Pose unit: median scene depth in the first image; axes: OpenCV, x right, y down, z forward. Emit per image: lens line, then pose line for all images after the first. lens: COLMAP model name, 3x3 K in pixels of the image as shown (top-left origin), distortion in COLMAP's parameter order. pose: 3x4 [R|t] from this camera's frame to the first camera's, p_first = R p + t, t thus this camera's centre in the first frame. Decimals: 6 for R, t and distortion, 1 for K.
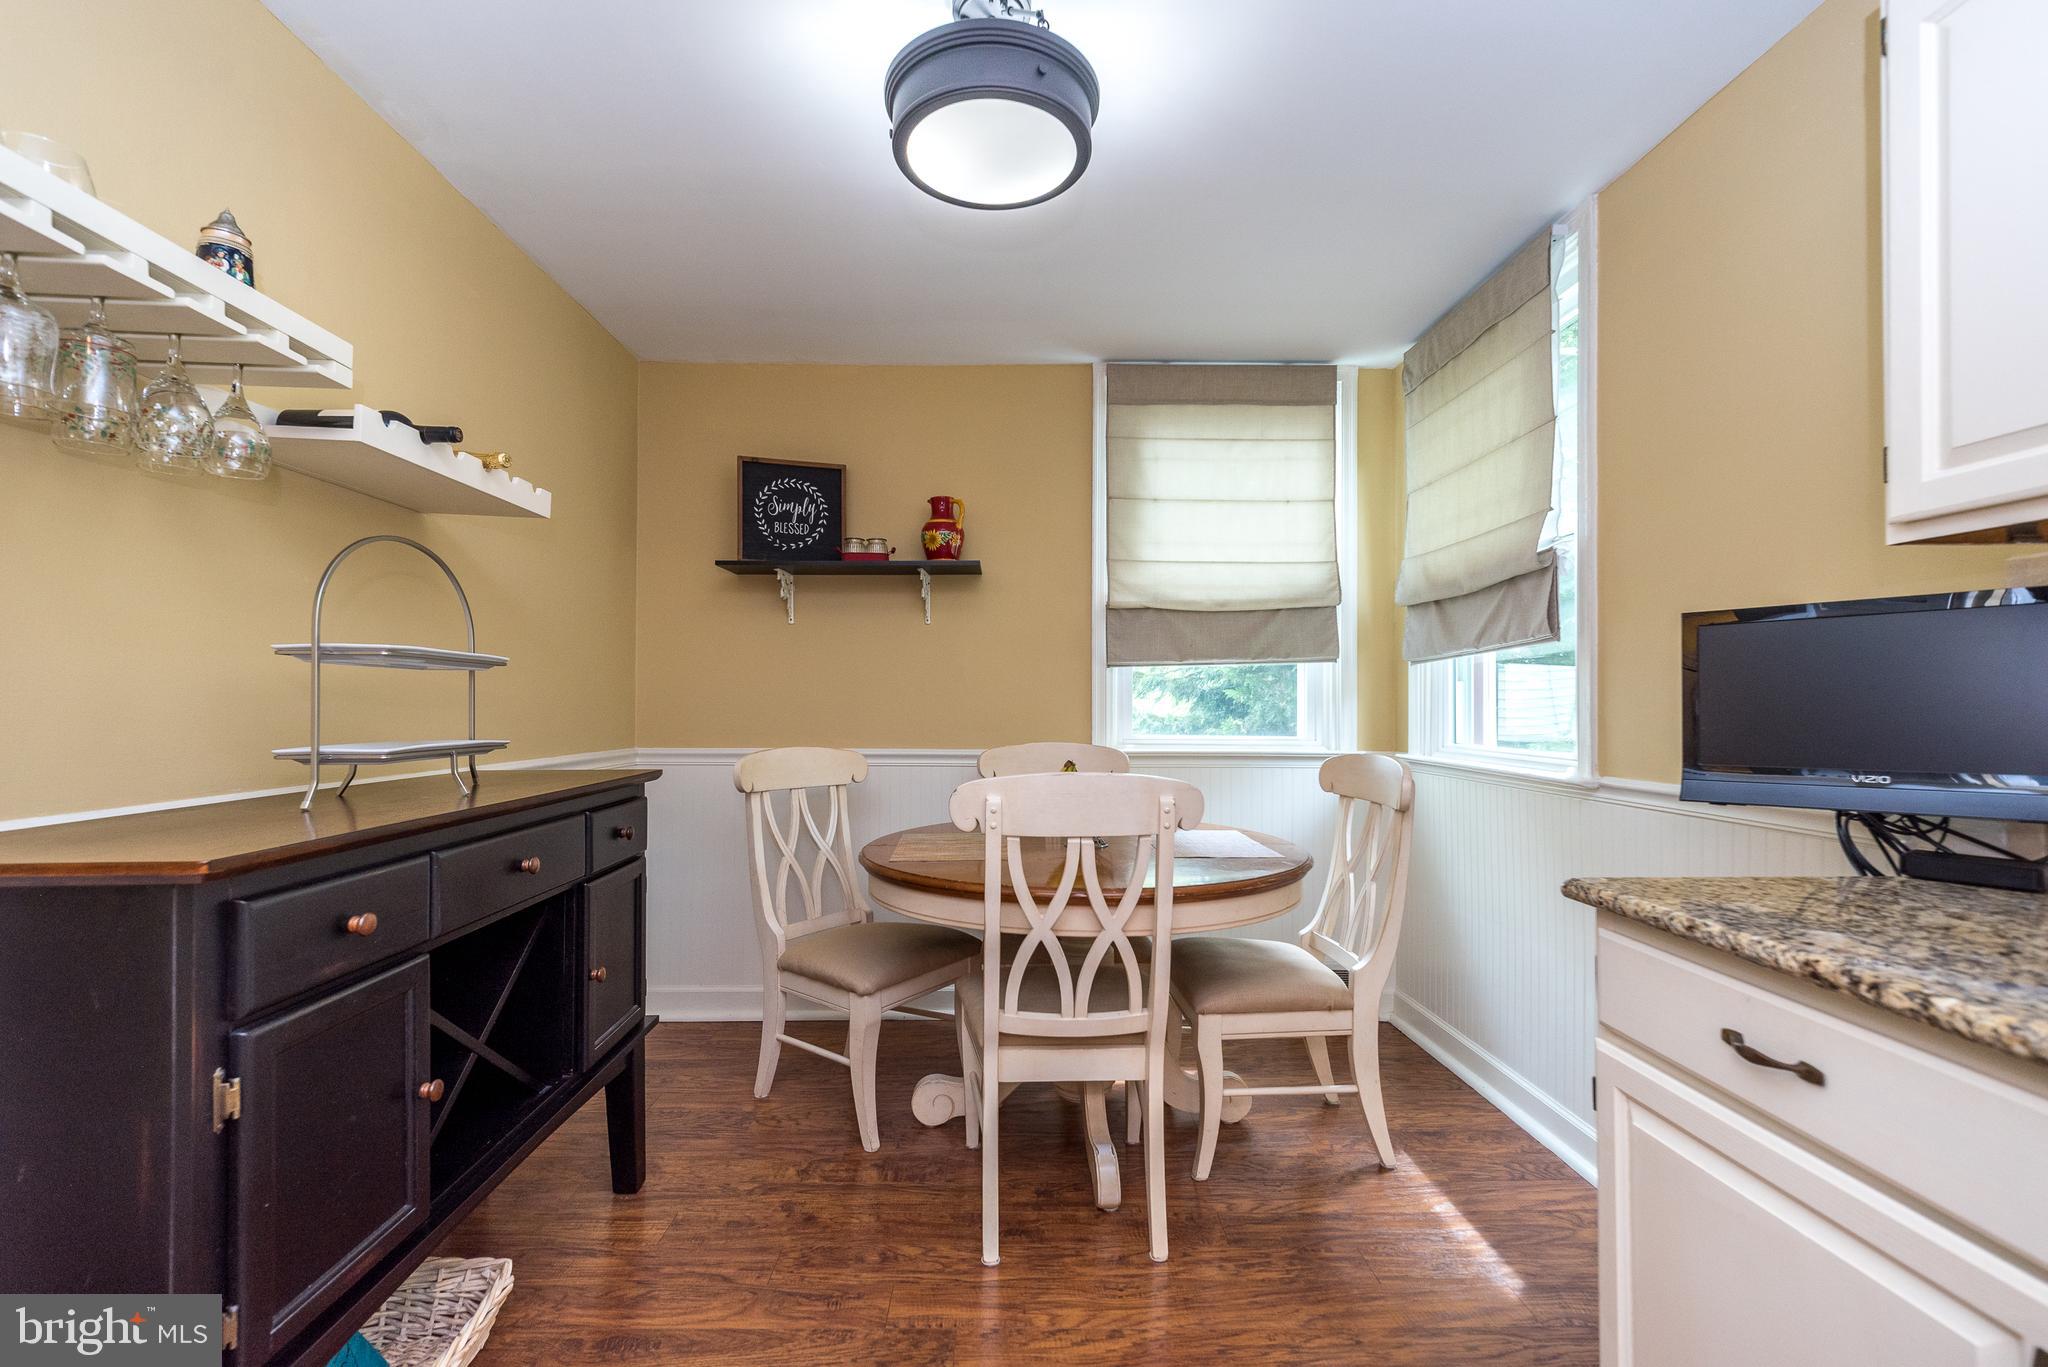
lens RADIAL K [[895.7, 0, 1030.0], [0, 895.7, 697.0], [0, 0, 1]] dist [-0.007430, -0.000079]
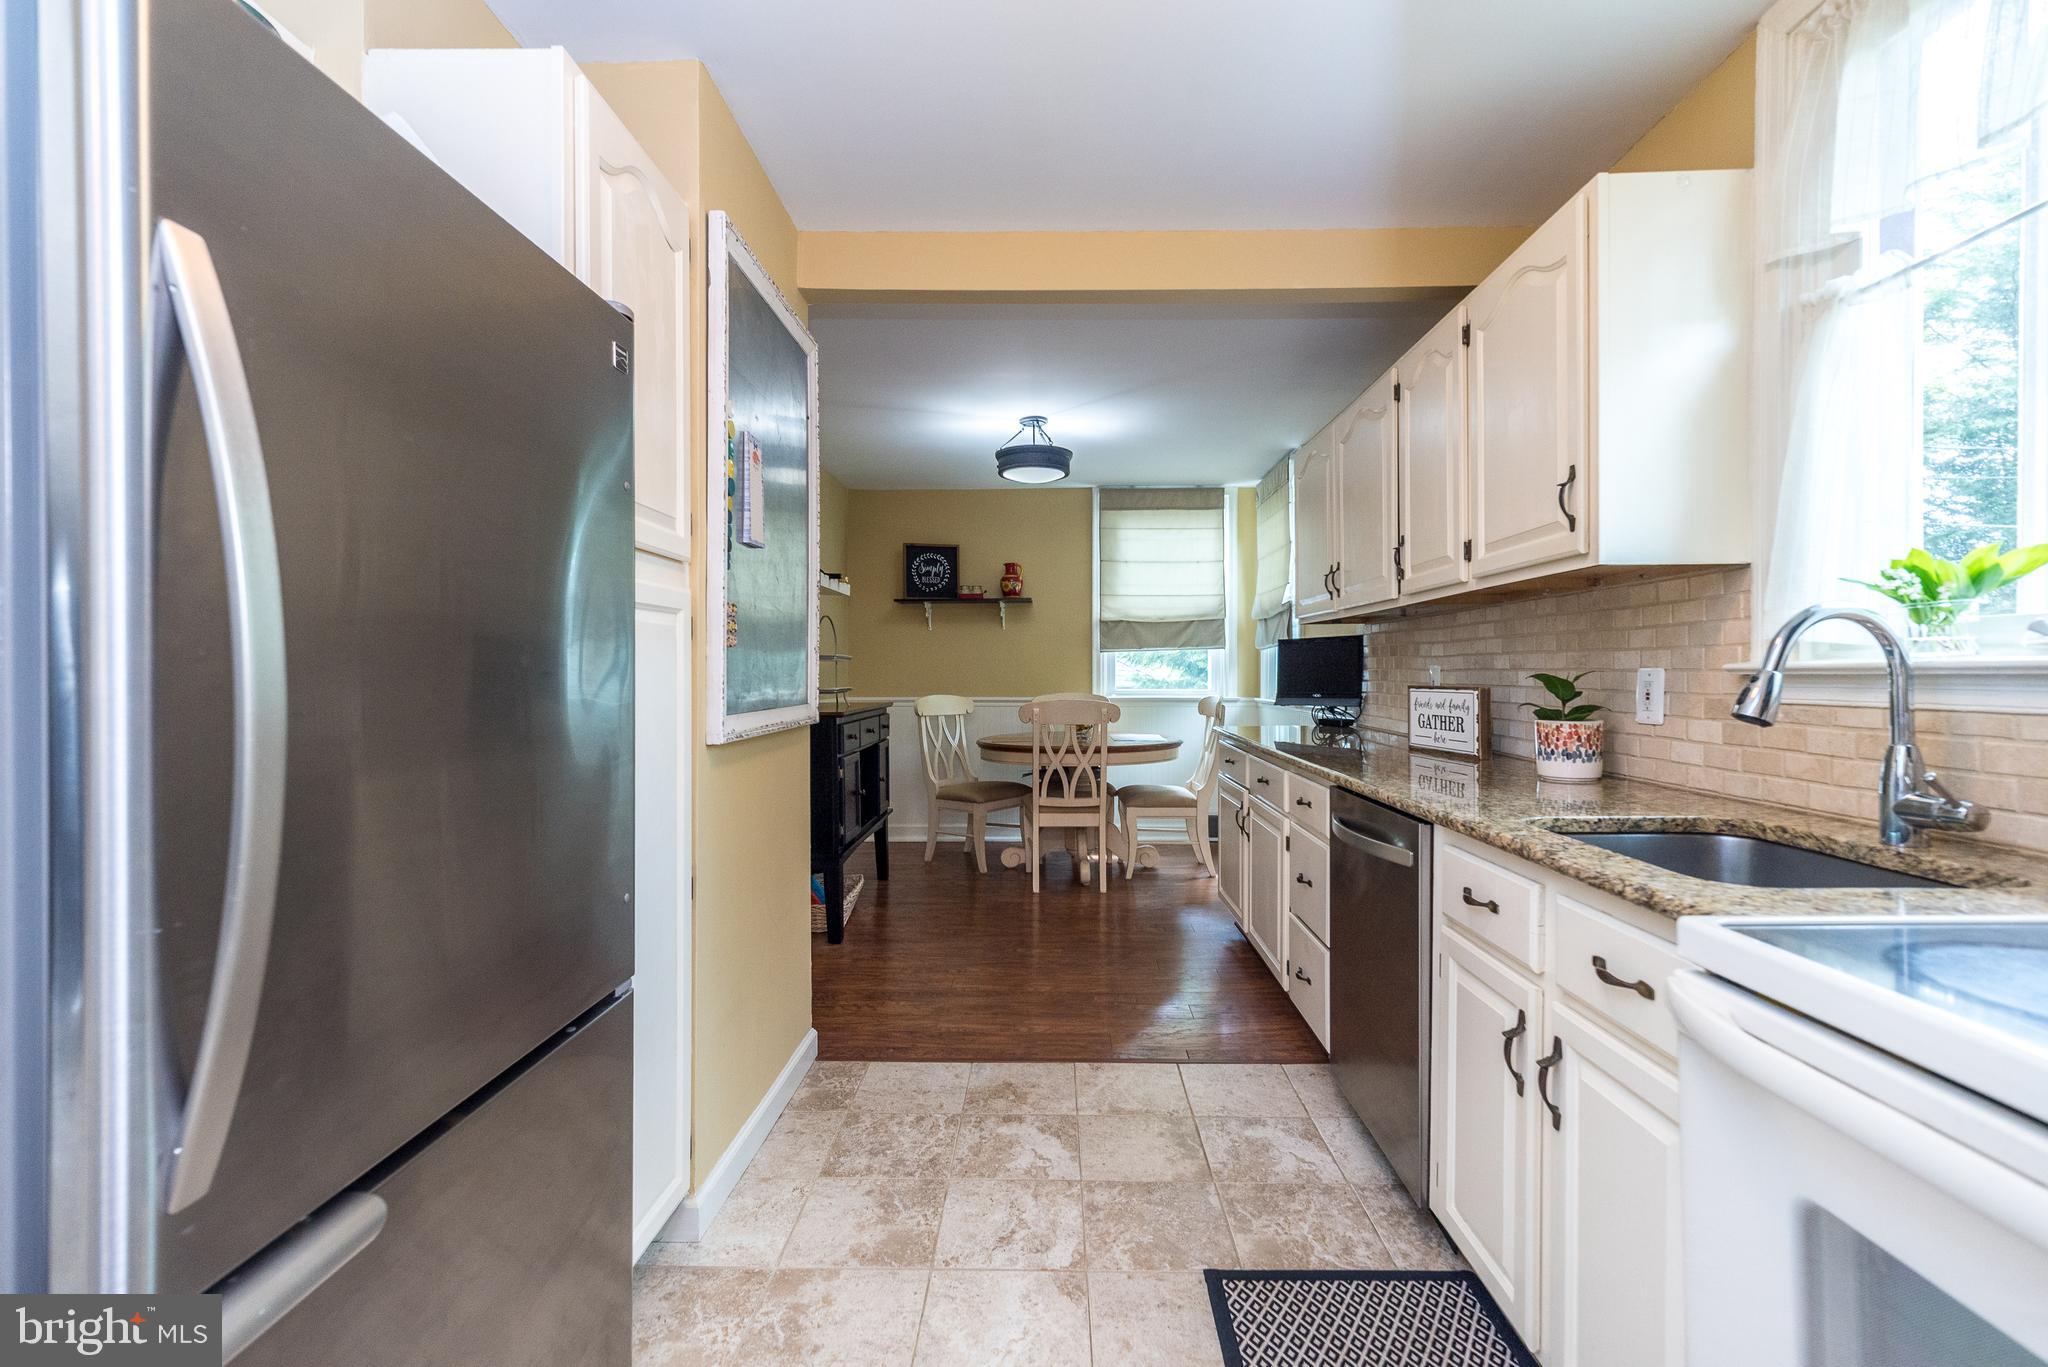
lens RADIAL K [[895.7, 0, 1025.2], [0, 895.7, 679.7], [0, 0, 1]] dist [-0.007430, -0.000079]
pose [[0.997923, -0.002049, -0.064388, 0.053199], [0.003160, 0.999848, 0.017154, -0.009566], [0.064344, -0.017322, 0.997777, -0.886417]]
